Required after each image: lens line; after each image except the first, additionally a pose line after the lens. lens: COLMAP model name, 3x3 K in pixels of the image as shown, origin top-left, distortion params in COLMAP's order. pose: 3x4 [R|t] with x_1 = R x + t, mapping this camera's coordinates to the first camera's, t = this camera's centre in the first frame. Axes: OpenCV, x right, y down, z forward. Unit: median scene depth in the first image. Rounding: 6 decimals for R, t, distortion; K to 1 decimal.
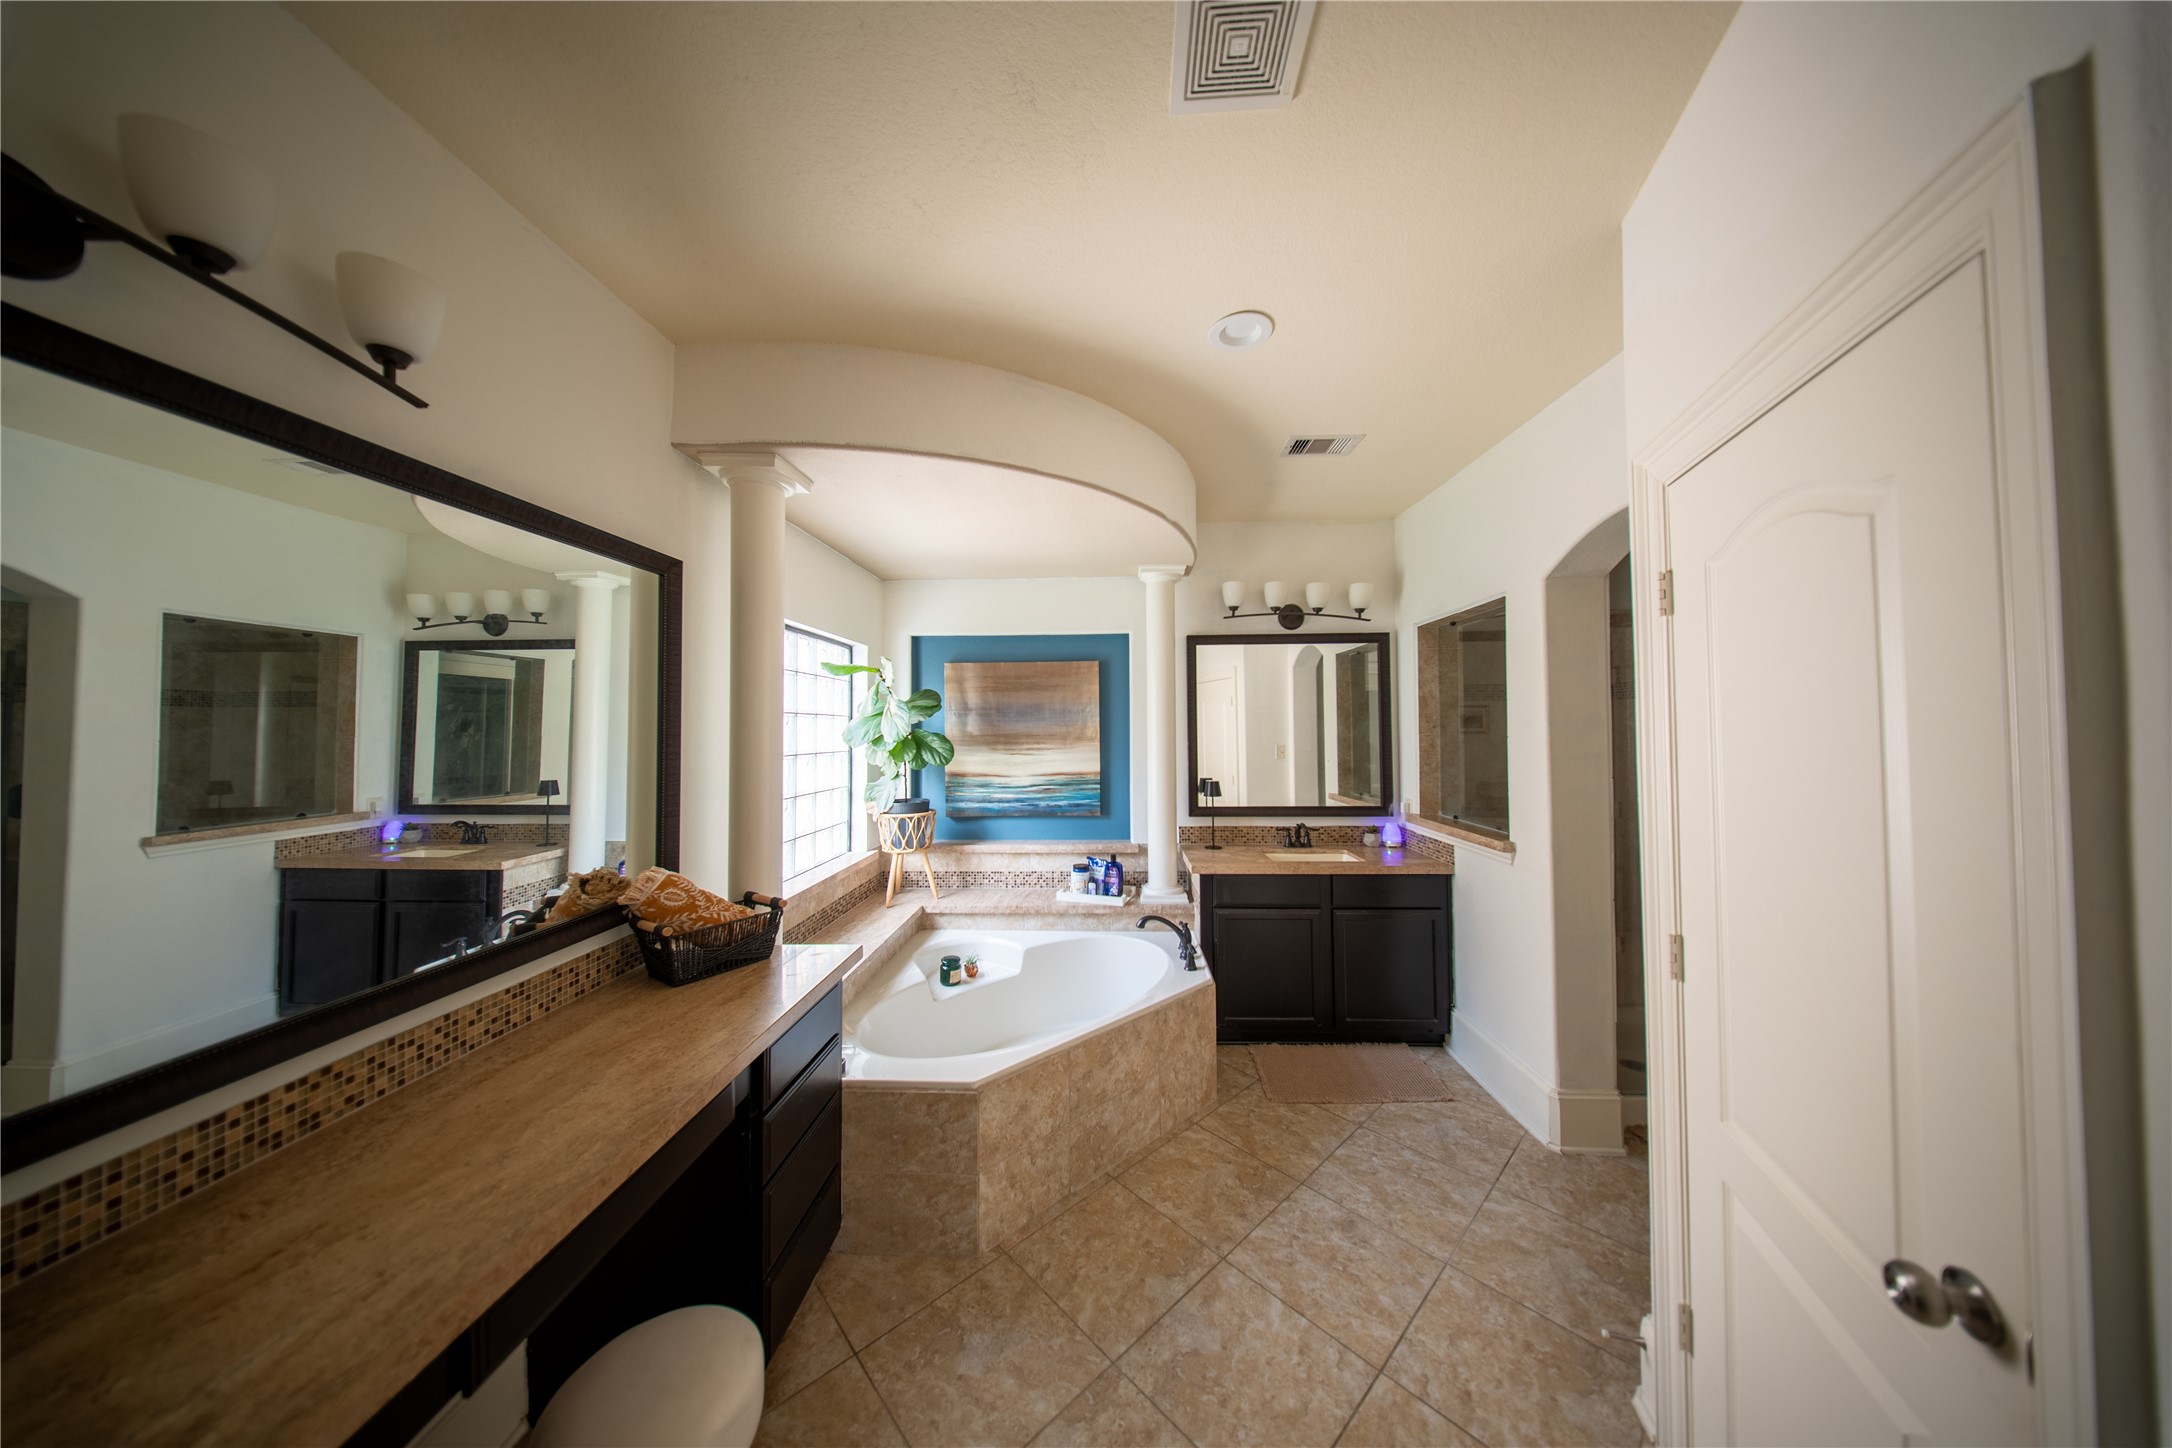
lens RADIAL K [[633.0, 0, 1086.0], [0, 633.0, 724.0], [0, 0, 1]] dist [-0.027798, -0.000022]
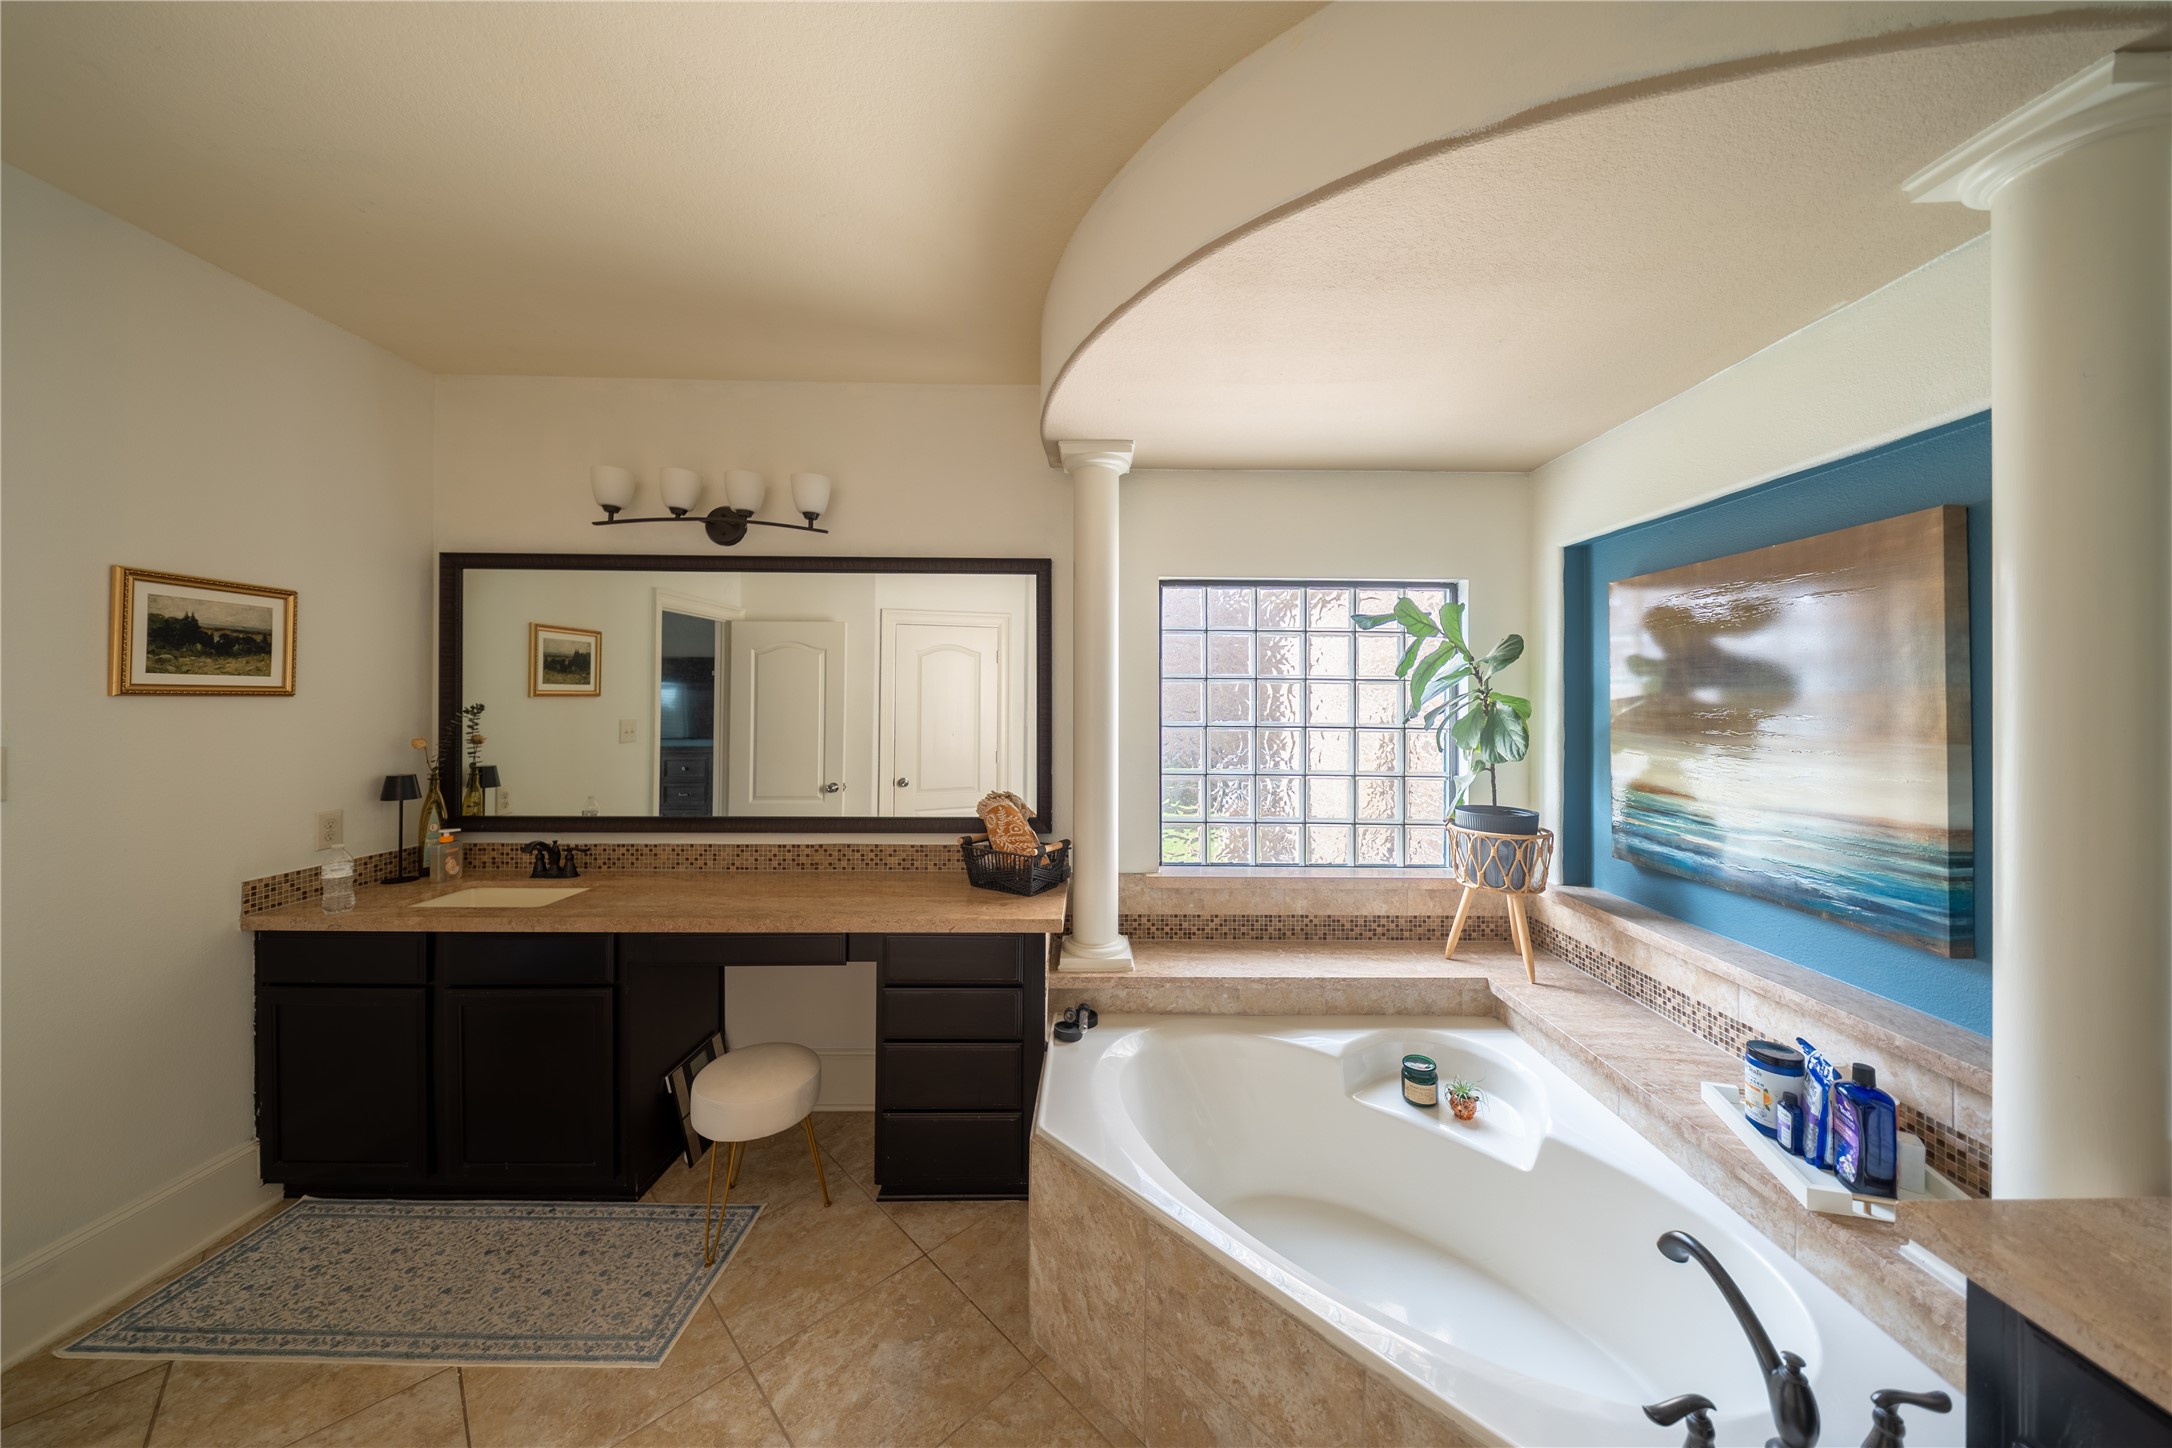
lens RADIAL K [[660.1, 0, 1090.3], [0, 660.1, 705.9], [0, 0, 1]] dist [-0.019619, -0.000018]
pose [[0.064433, 0.012744, -0.997841, 0.653036], [-0.006607, 0.999902, 0.012344, 0.012648], [0.997900, 0.005797, 0.064511, 0.983139]]
